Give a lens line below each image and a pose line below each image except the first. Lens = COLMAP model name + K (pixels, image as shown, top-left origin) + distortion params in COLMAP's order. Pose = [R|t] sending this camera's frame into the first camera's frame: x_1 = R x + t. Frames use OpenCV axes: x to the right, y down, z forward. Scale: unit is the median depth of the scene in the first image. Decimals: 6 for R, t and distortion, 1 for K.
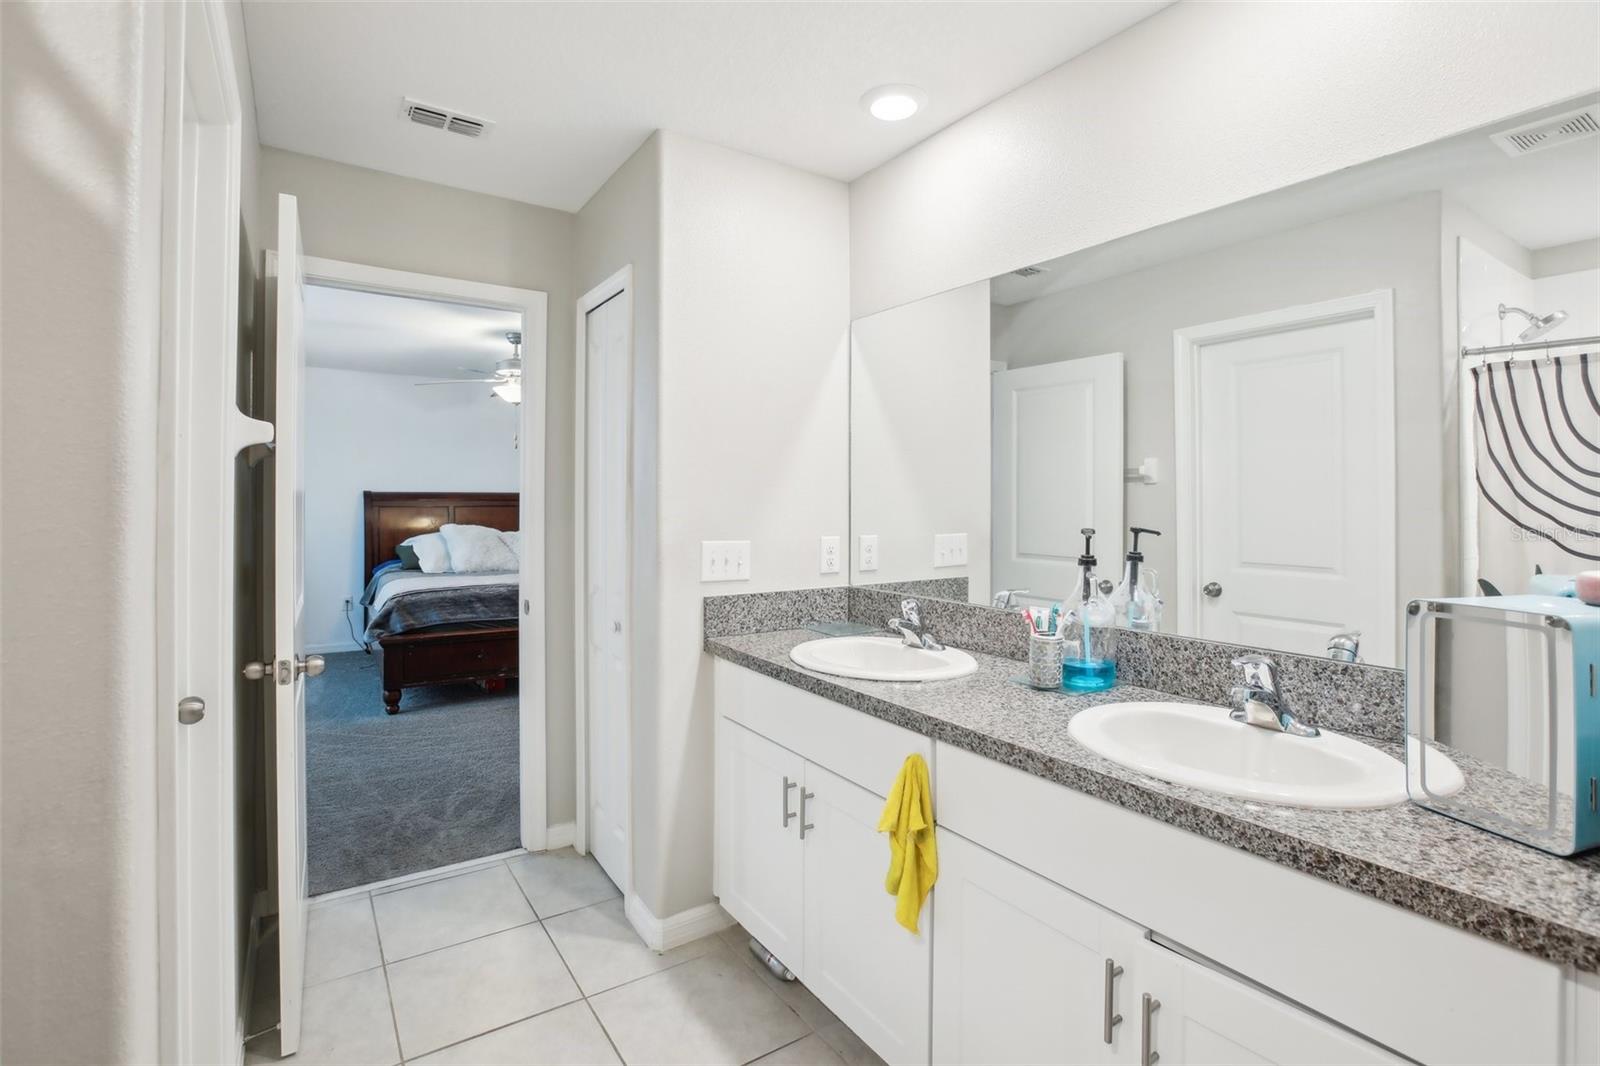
lens RADIAL K [[741.9, 0, 814.7], [0, 741.9, 518.2], [0, 0, 1]] dist [-0.022099, 0.005913]
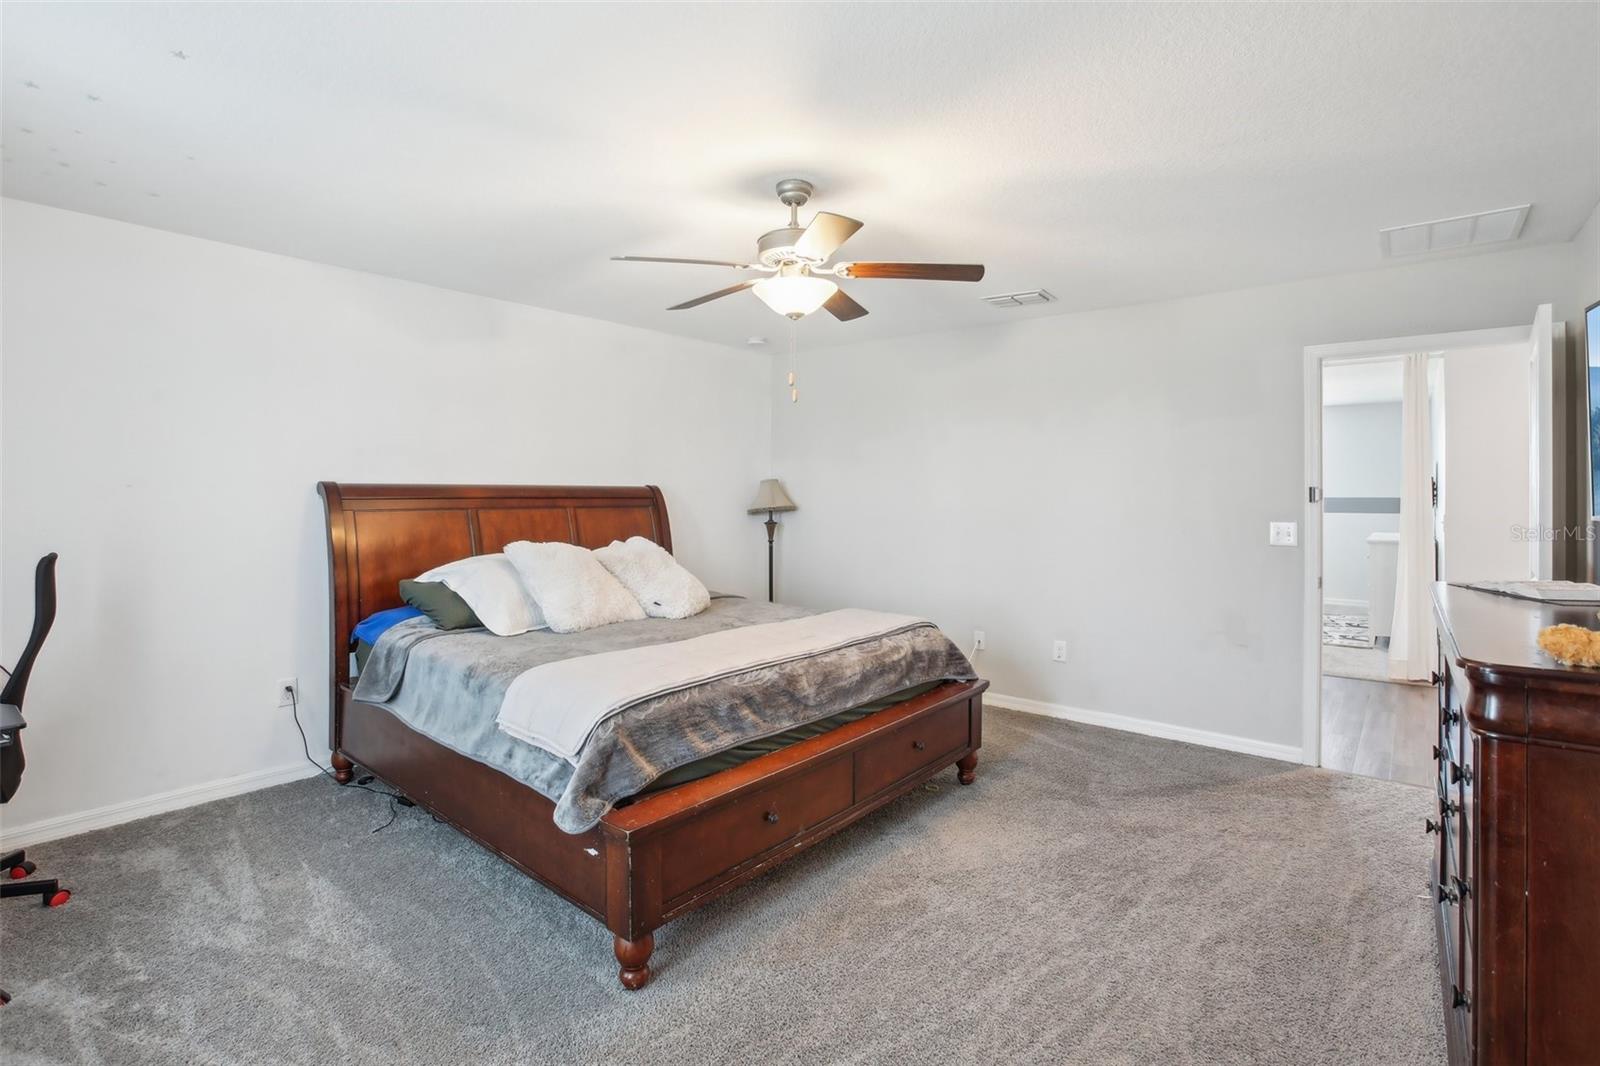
lens RADIAL K [[741.9, 0, 799.6], [0, 741.9, 522.8], [0, 0, 1]] dist [-0.022099, 0.005913]
pose [[0.965451, -0.021748, 0.259676, -0.439657], [0.016344, 0.999603, 0.022954, -0.014494], [-0.260072, -0.017917, 0.965423, 0.416131]]
